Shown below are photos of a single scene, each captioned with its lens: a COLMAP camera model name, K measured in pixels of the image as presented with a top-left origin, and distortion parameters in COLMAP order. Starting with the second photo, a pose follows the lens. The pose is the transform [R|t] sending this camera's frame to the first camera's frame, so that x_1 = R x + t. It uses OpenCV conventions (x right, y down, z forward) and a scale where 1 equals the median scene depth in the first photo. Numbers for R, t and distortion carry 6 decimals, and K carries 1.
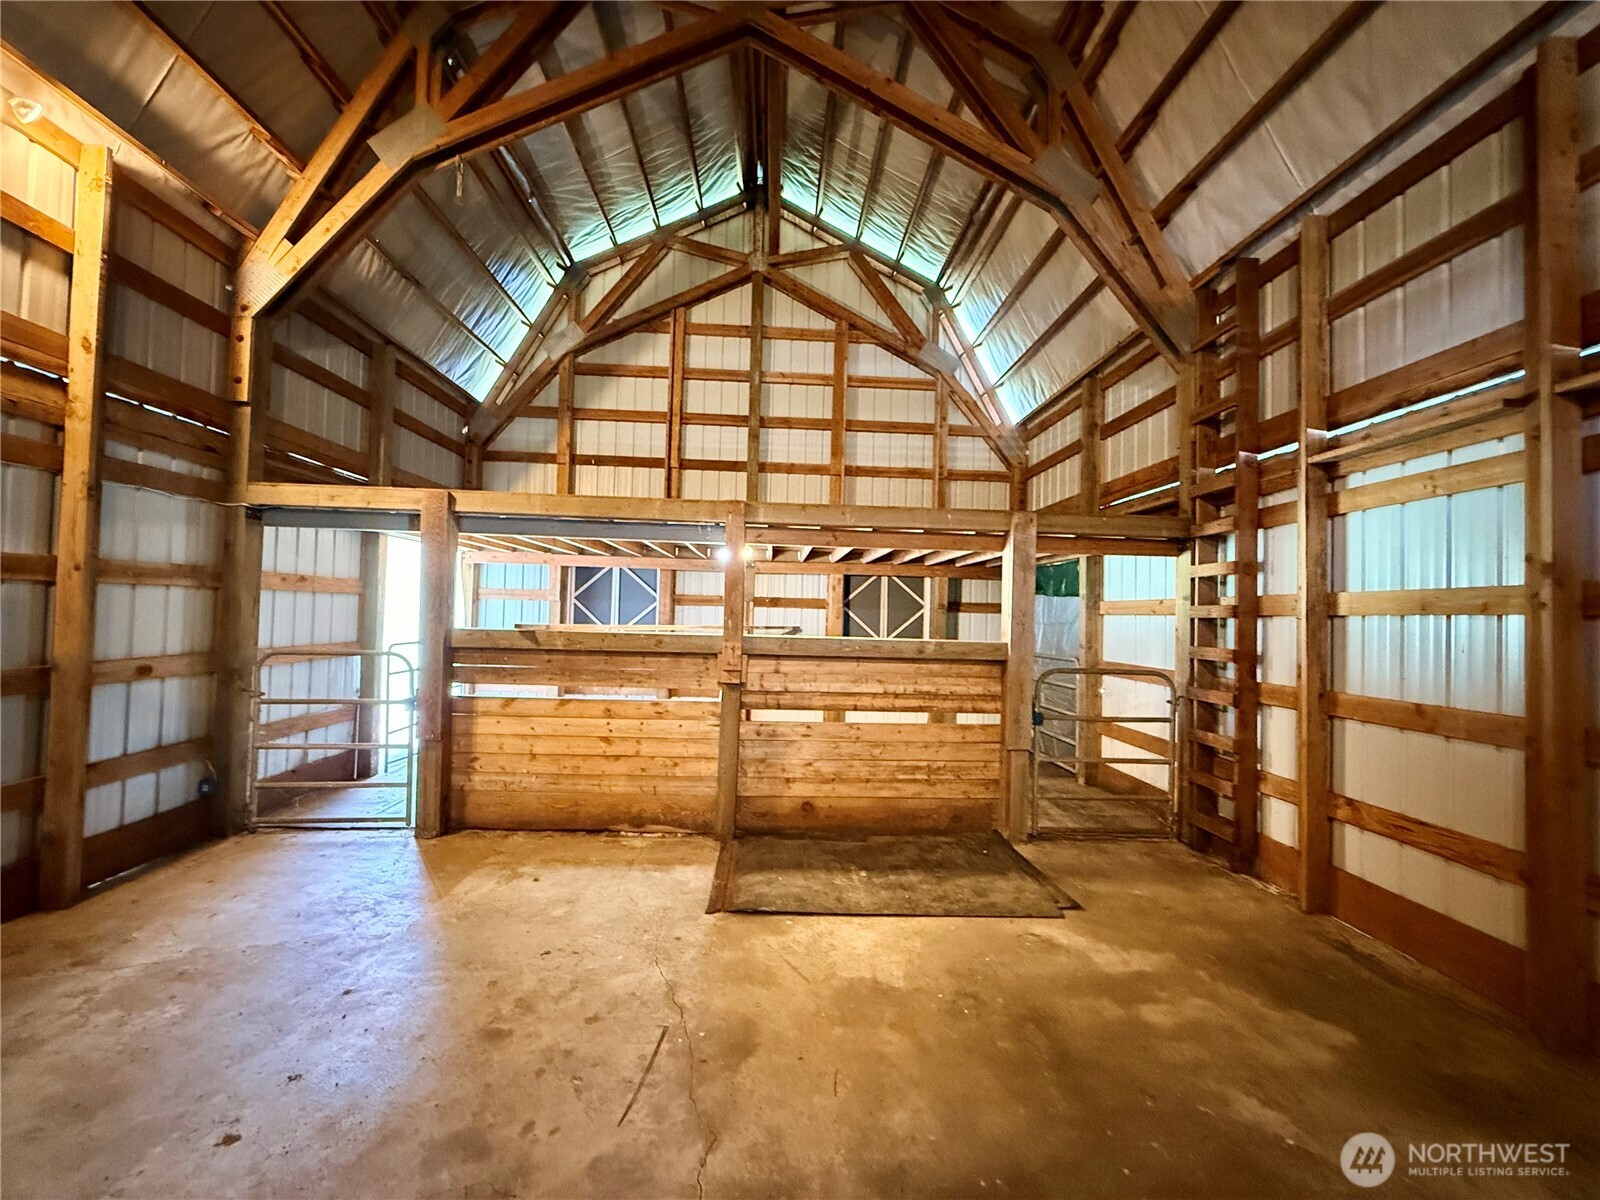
lens RADIAL K [[643.5, 0, 797.2], [0, 643.5, 599.8], [0, 0, 1]] dist [0.001450, -0.000074]
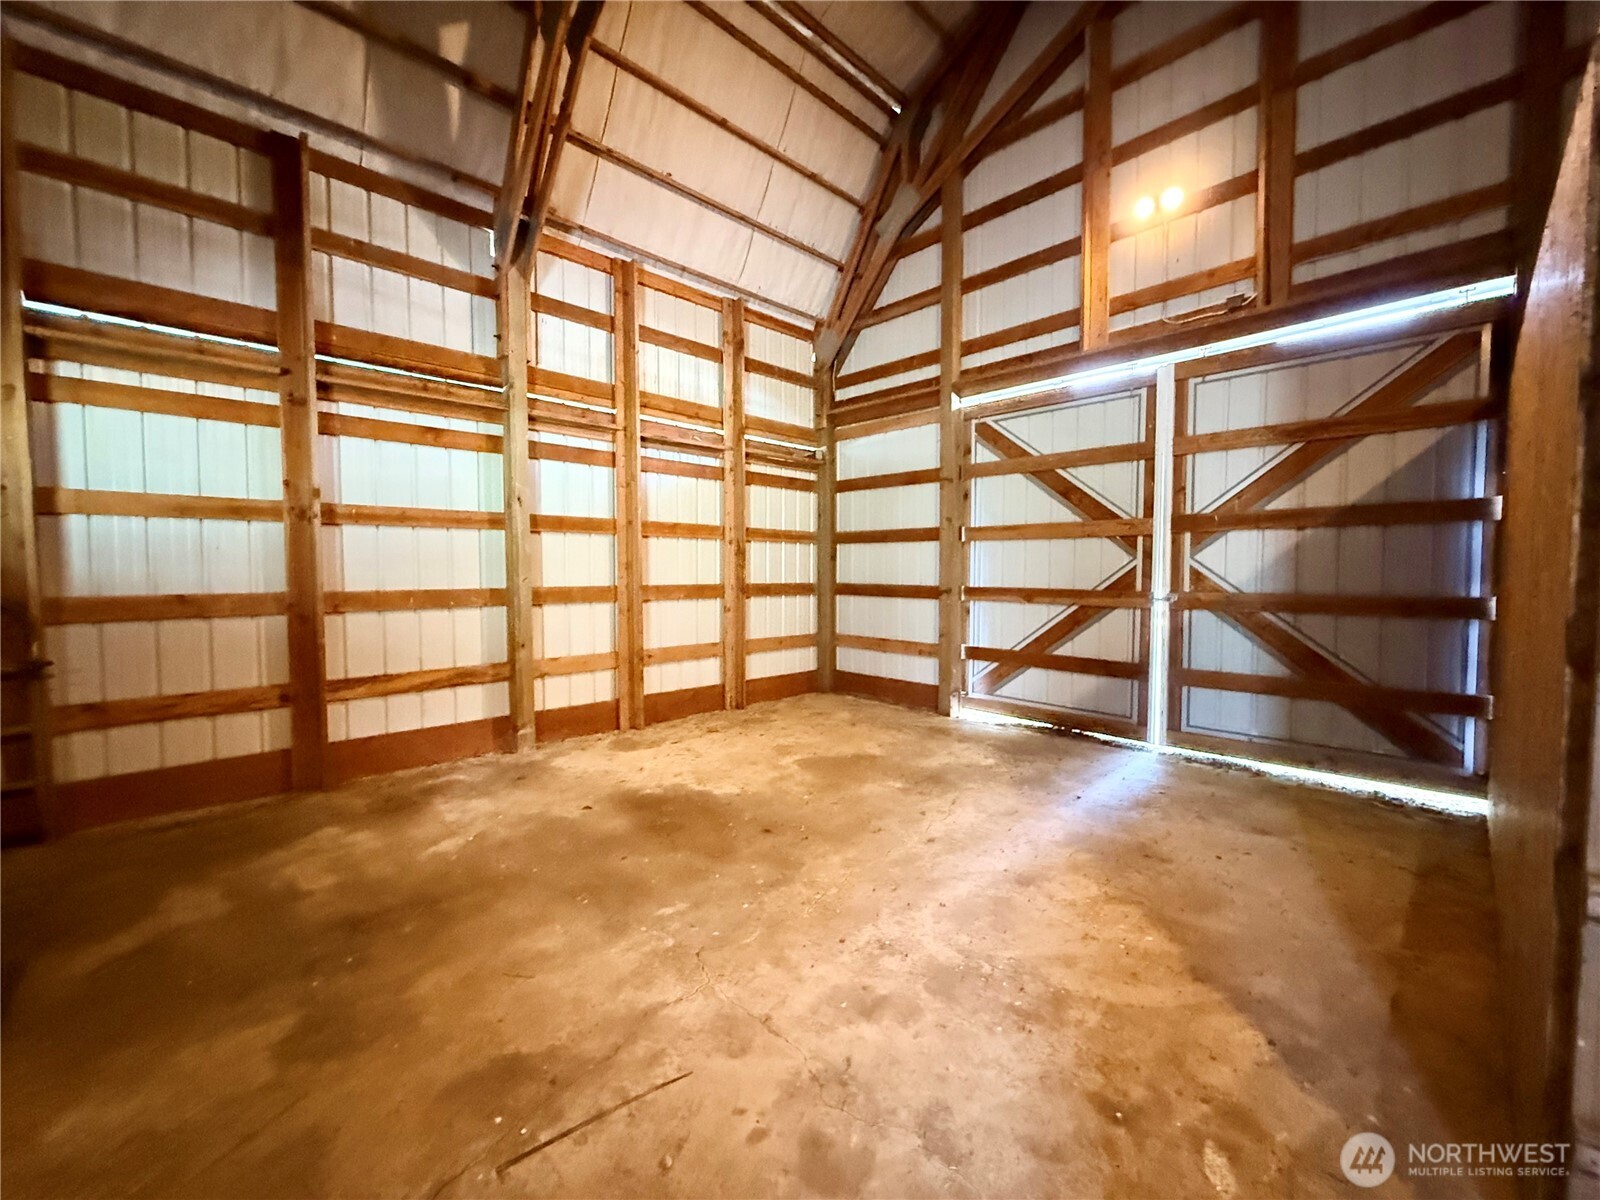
lens RADIAL K [[643.5, 0, 797.2], [0, 643.5, 599.8], [0, 0, 1]] dist [0.001450, -0.000074]
pose [[-0.657131, -0.061963, 0.751225, -0.533869], [-0.032987, 0.998025, 0.053465, 0.061613], [-0.753054, 0.010353, -0.657877, 0.784104]]
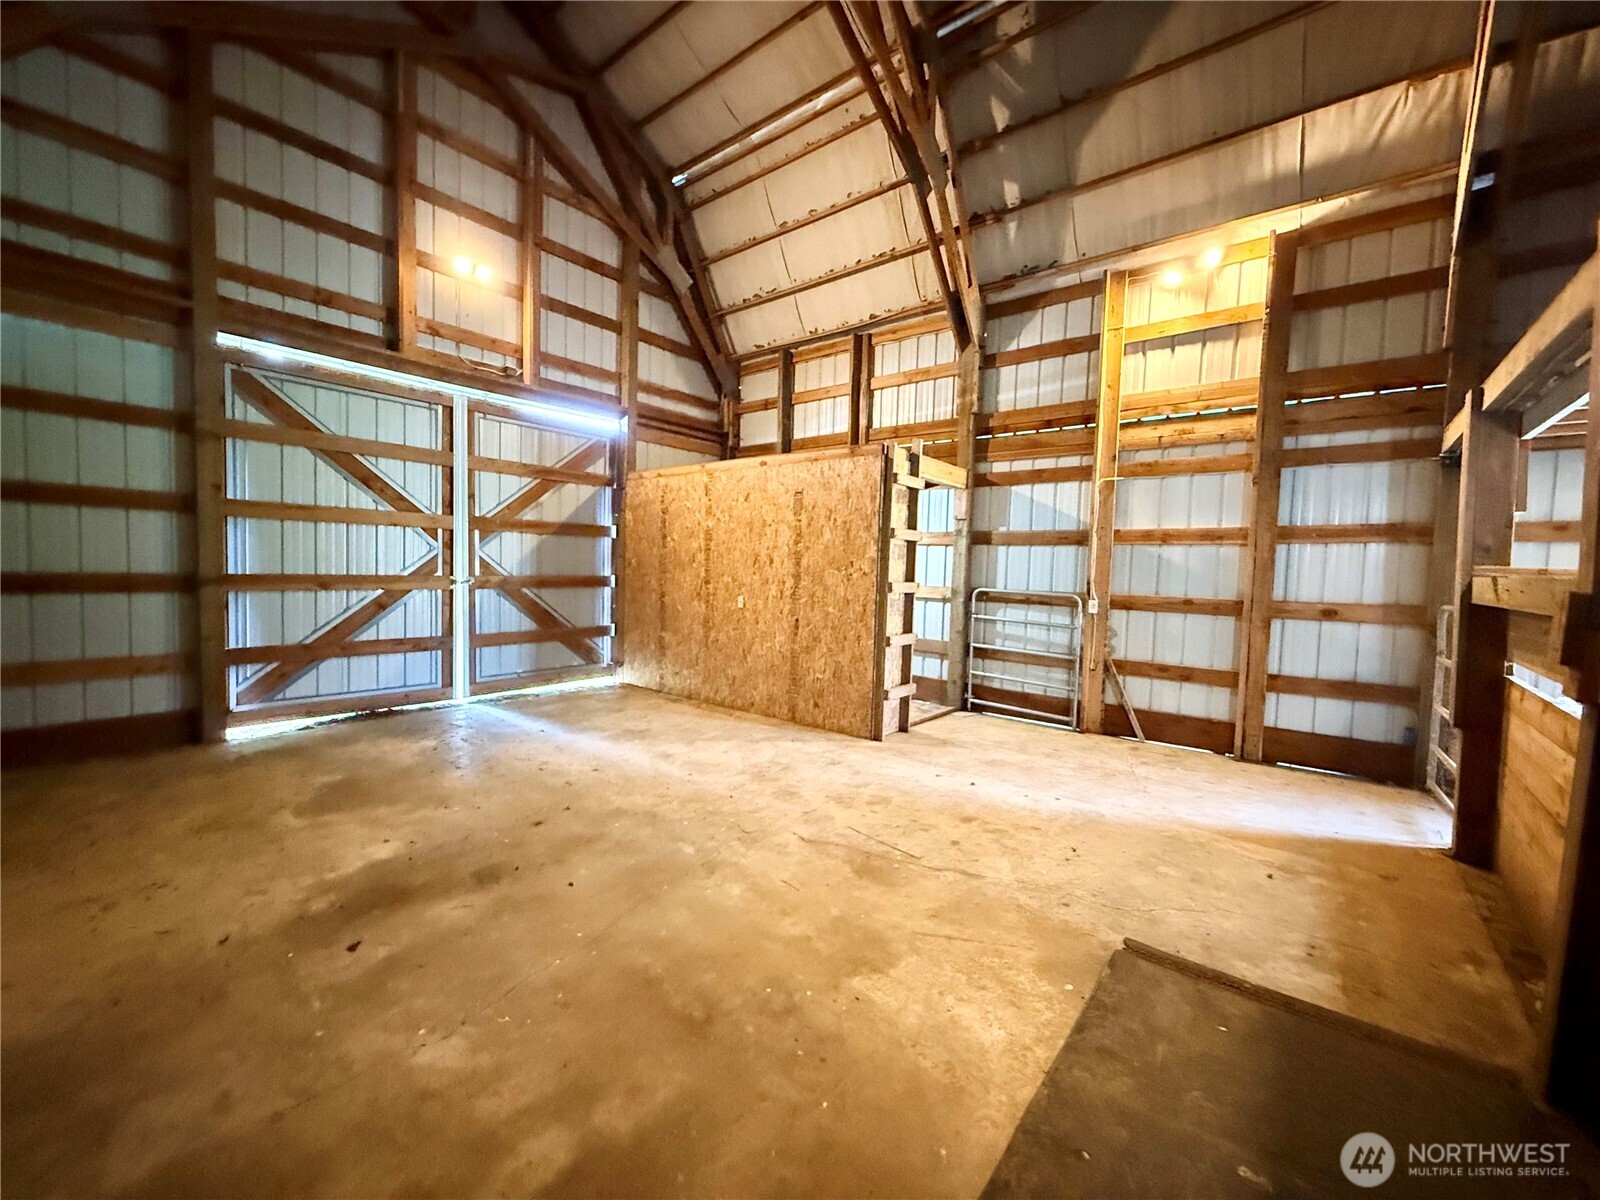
lens RADIAL K [[643.5, 0, 797.2], [0, 643.5, 599.8], [0, 0, 1]] dist [0.001450, -0.000074]
pose [[-0.670612, -0.004061, -0.741797, 0.594056], [-0.029961, 0.999317, 0.021615, 0.090190], [0.741203, 0.036721, -0.670276, 1.095076]]
